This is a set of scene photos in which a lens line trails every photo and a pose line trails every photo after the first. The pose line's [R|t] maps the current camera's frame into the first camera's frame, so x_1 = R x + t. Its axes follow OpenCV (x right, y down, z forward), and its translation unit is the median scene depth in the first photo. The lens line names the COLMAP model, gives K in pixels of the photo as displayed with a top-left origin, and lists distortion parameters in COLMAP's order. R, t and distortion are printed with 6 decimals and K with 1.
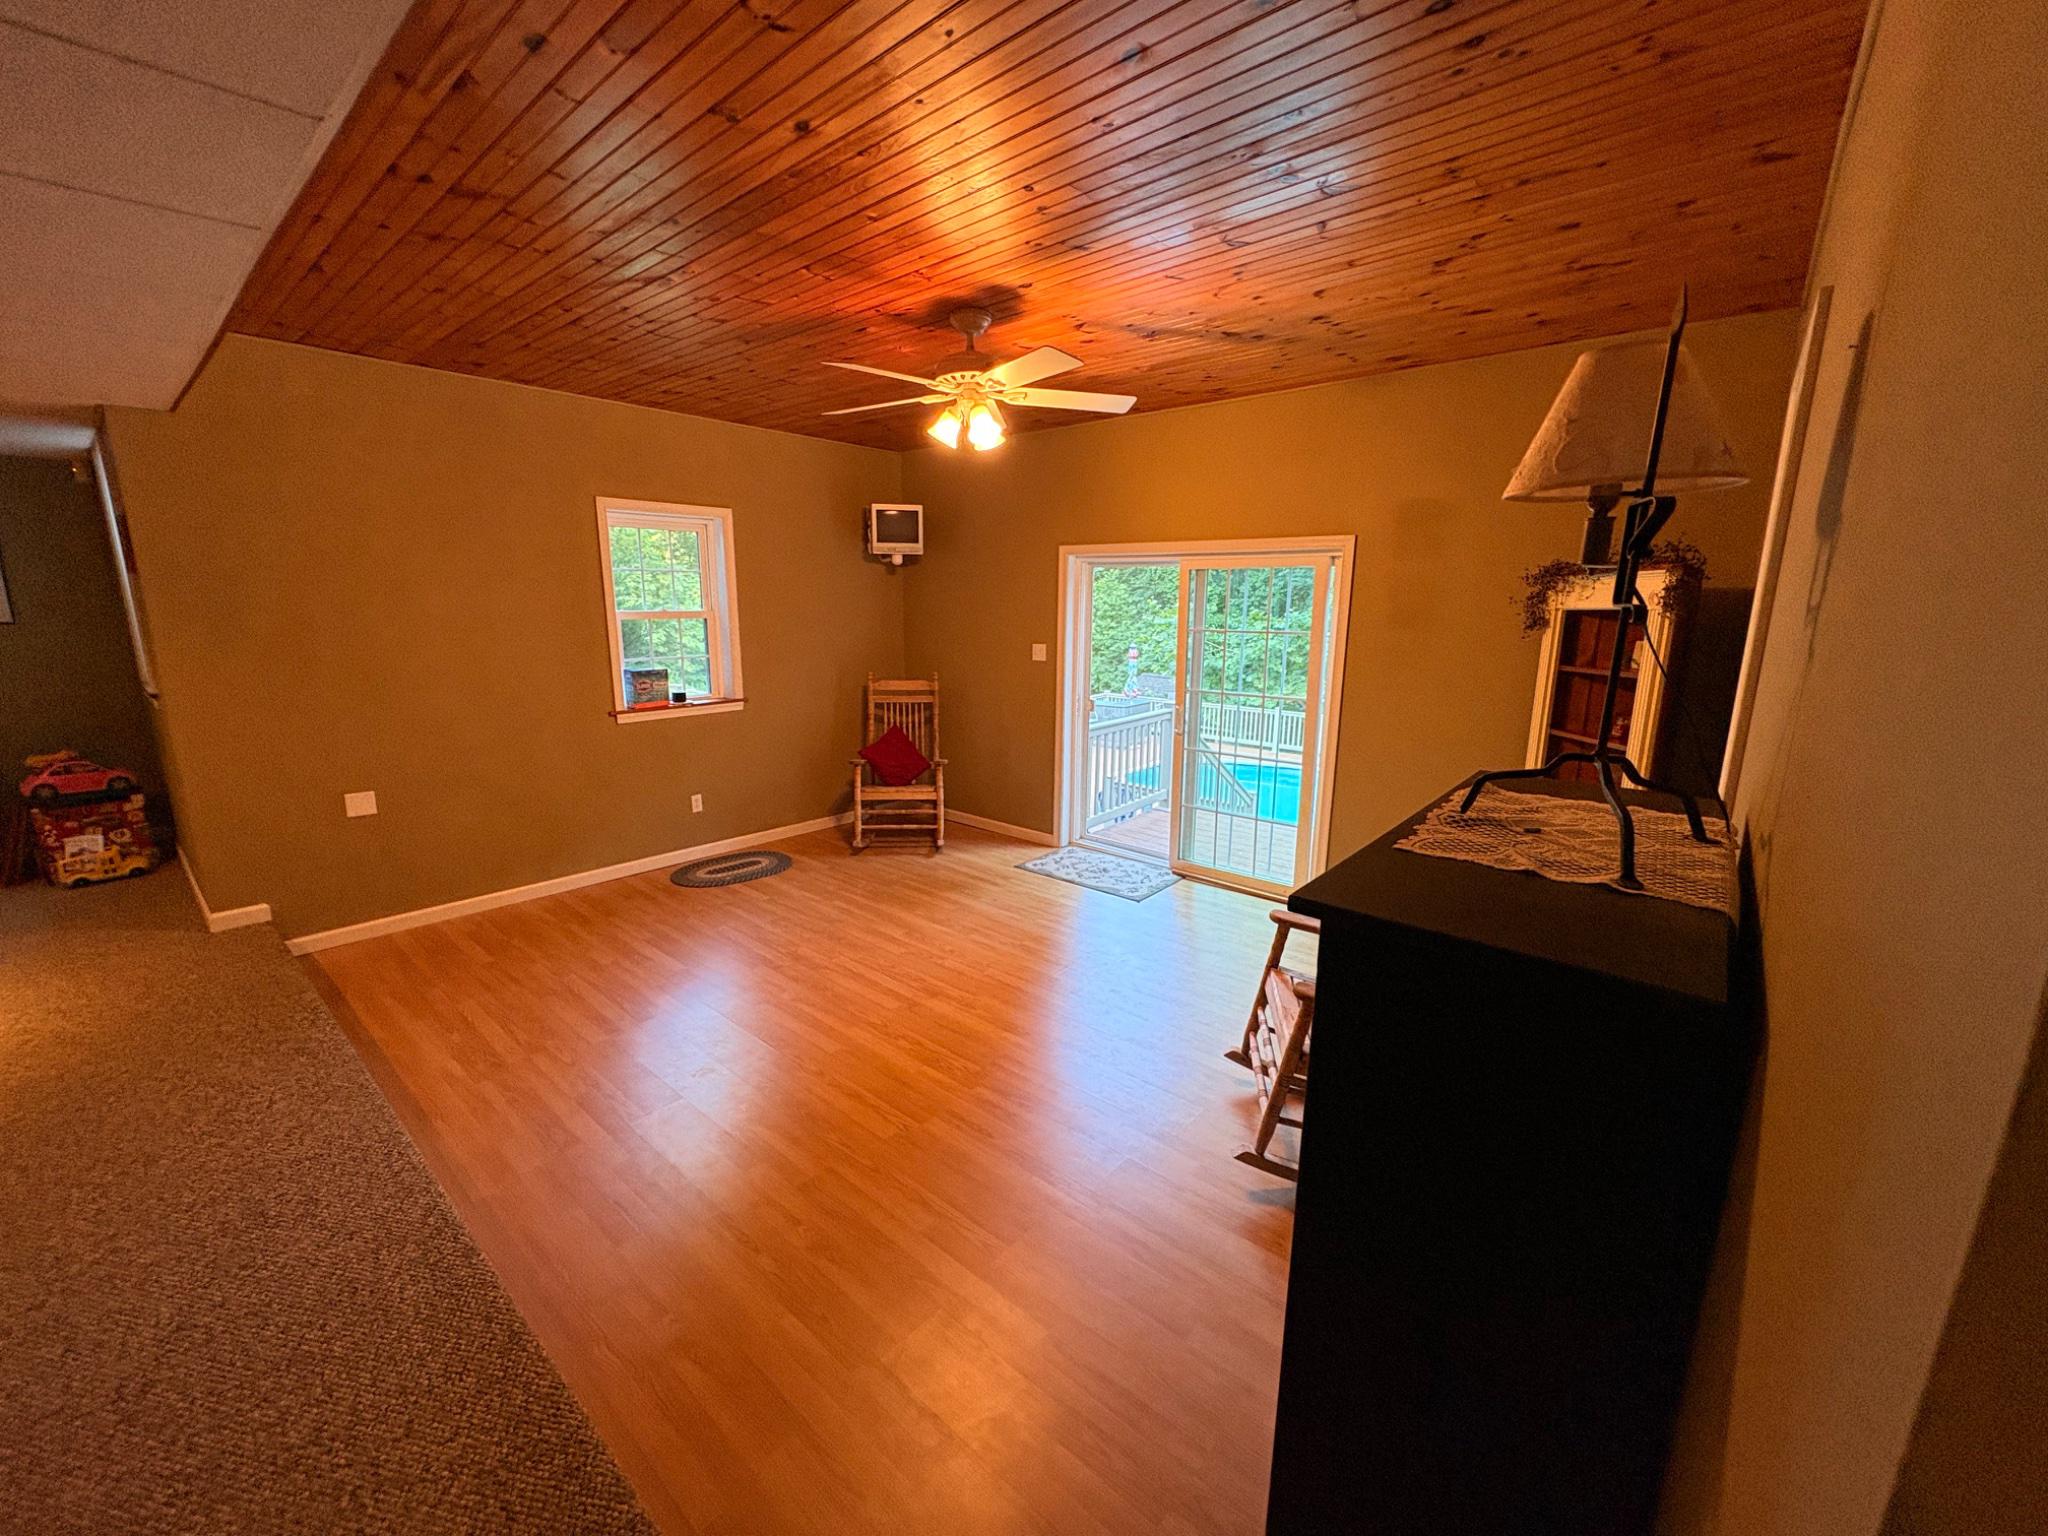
lens RADIAL K [[820.6, 0, 1016.5], [0, 820.6, 765.5], [0, 0, 1]] dist [0.000795, 0.000225]
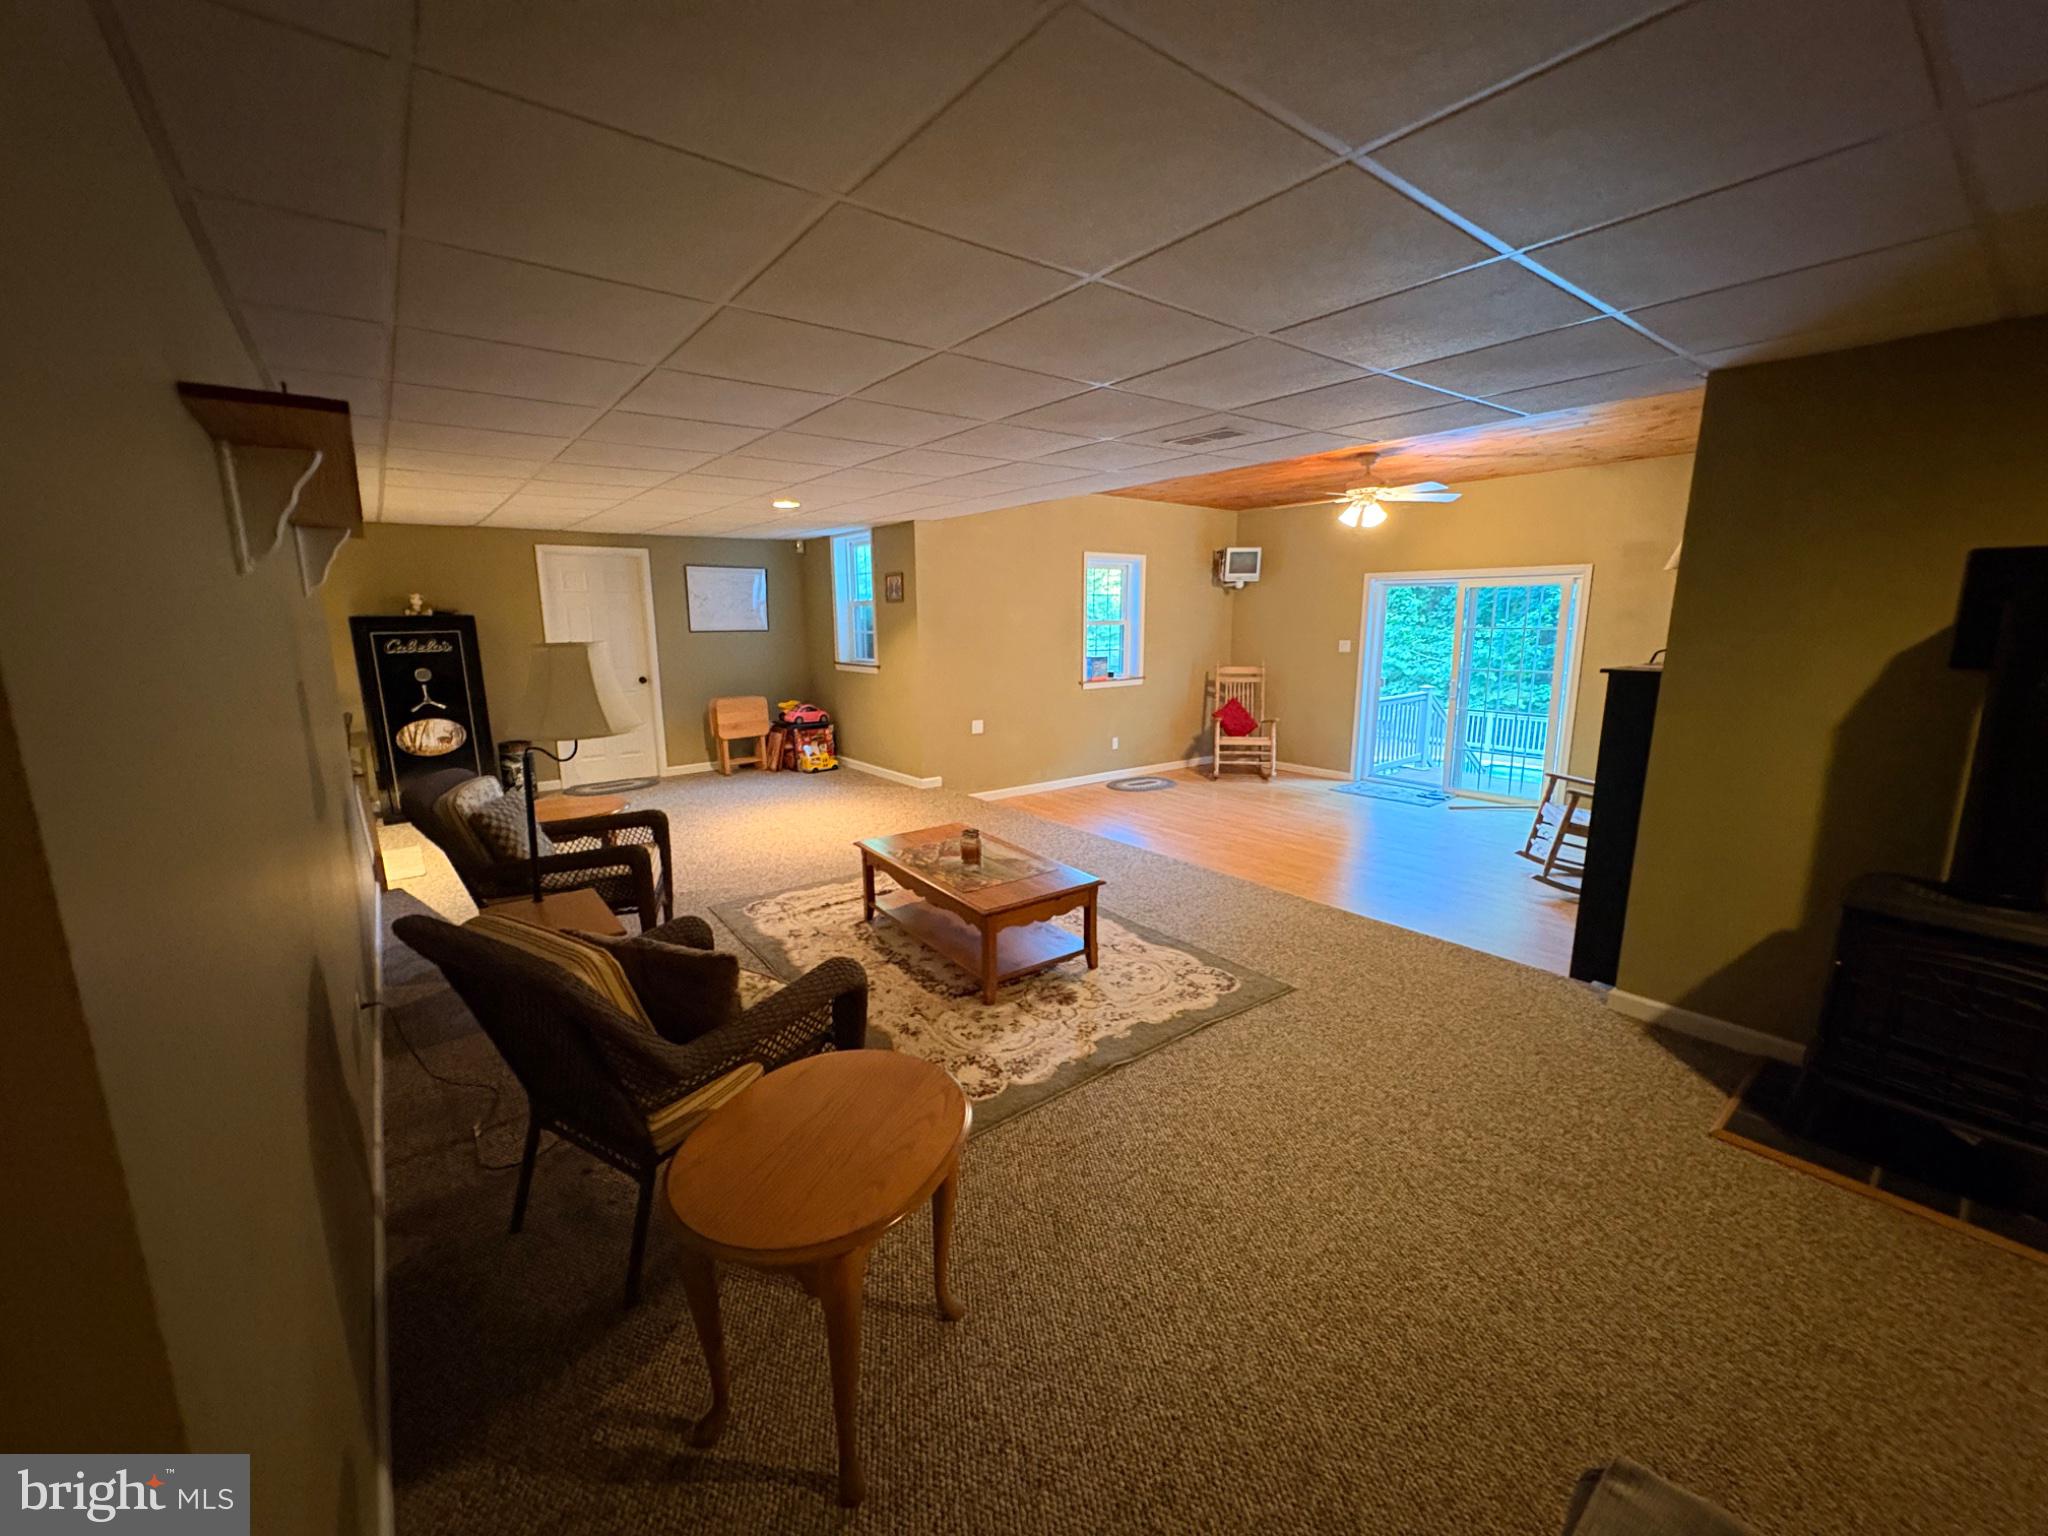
lens RADIAL K [[813.2, 0, 1020.8], [0, 813.2, 769.4], [0, 0, 1]] dist [0.000205, 0.000268]
pose [[0.981288, 0.022404, -0.191236, -0.263781], [-0.025635, 0.999567, -0.014440, 0.120345], [0.190830, 0.019072, 0.981438, -0.539838]]
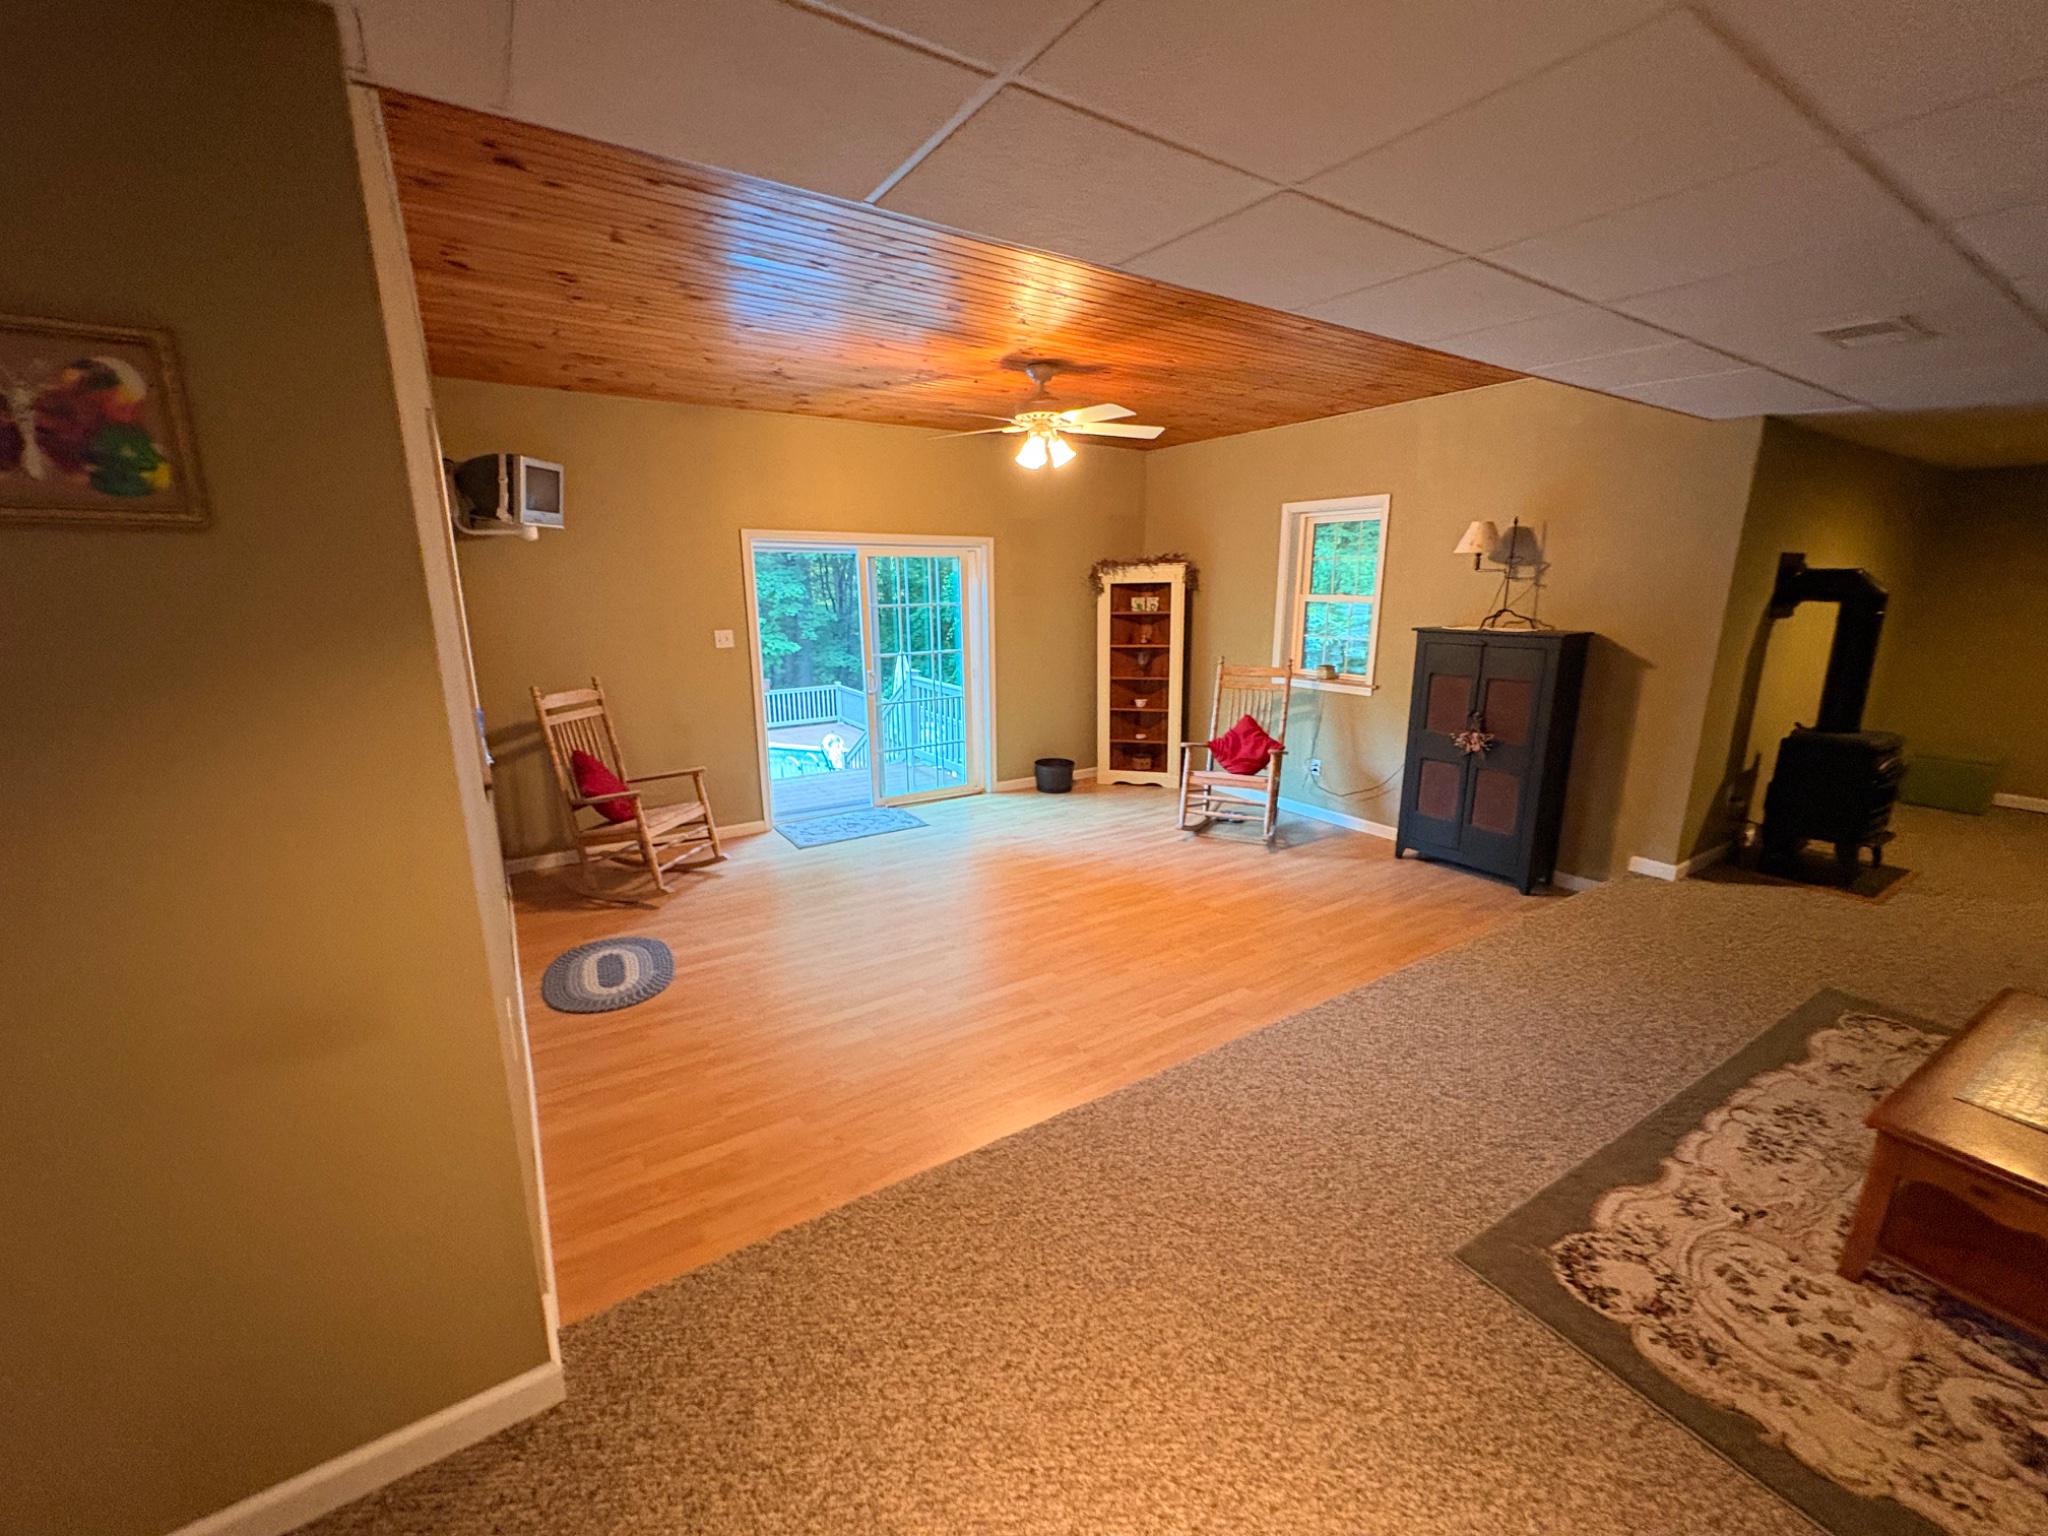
lens RADIAL K [[813.2, 0, 1020.8], [0, 813.2, 769.4], [0, 0, 1]] dist [0.000205, 0.000268]
pose [[0.281174, -0.227727, 0.932245, -0.823750], [0.202585, 0.963629, 0.174292, -0.089192], [-0.938030, 0.139852, 0.317082, 0.404931]]
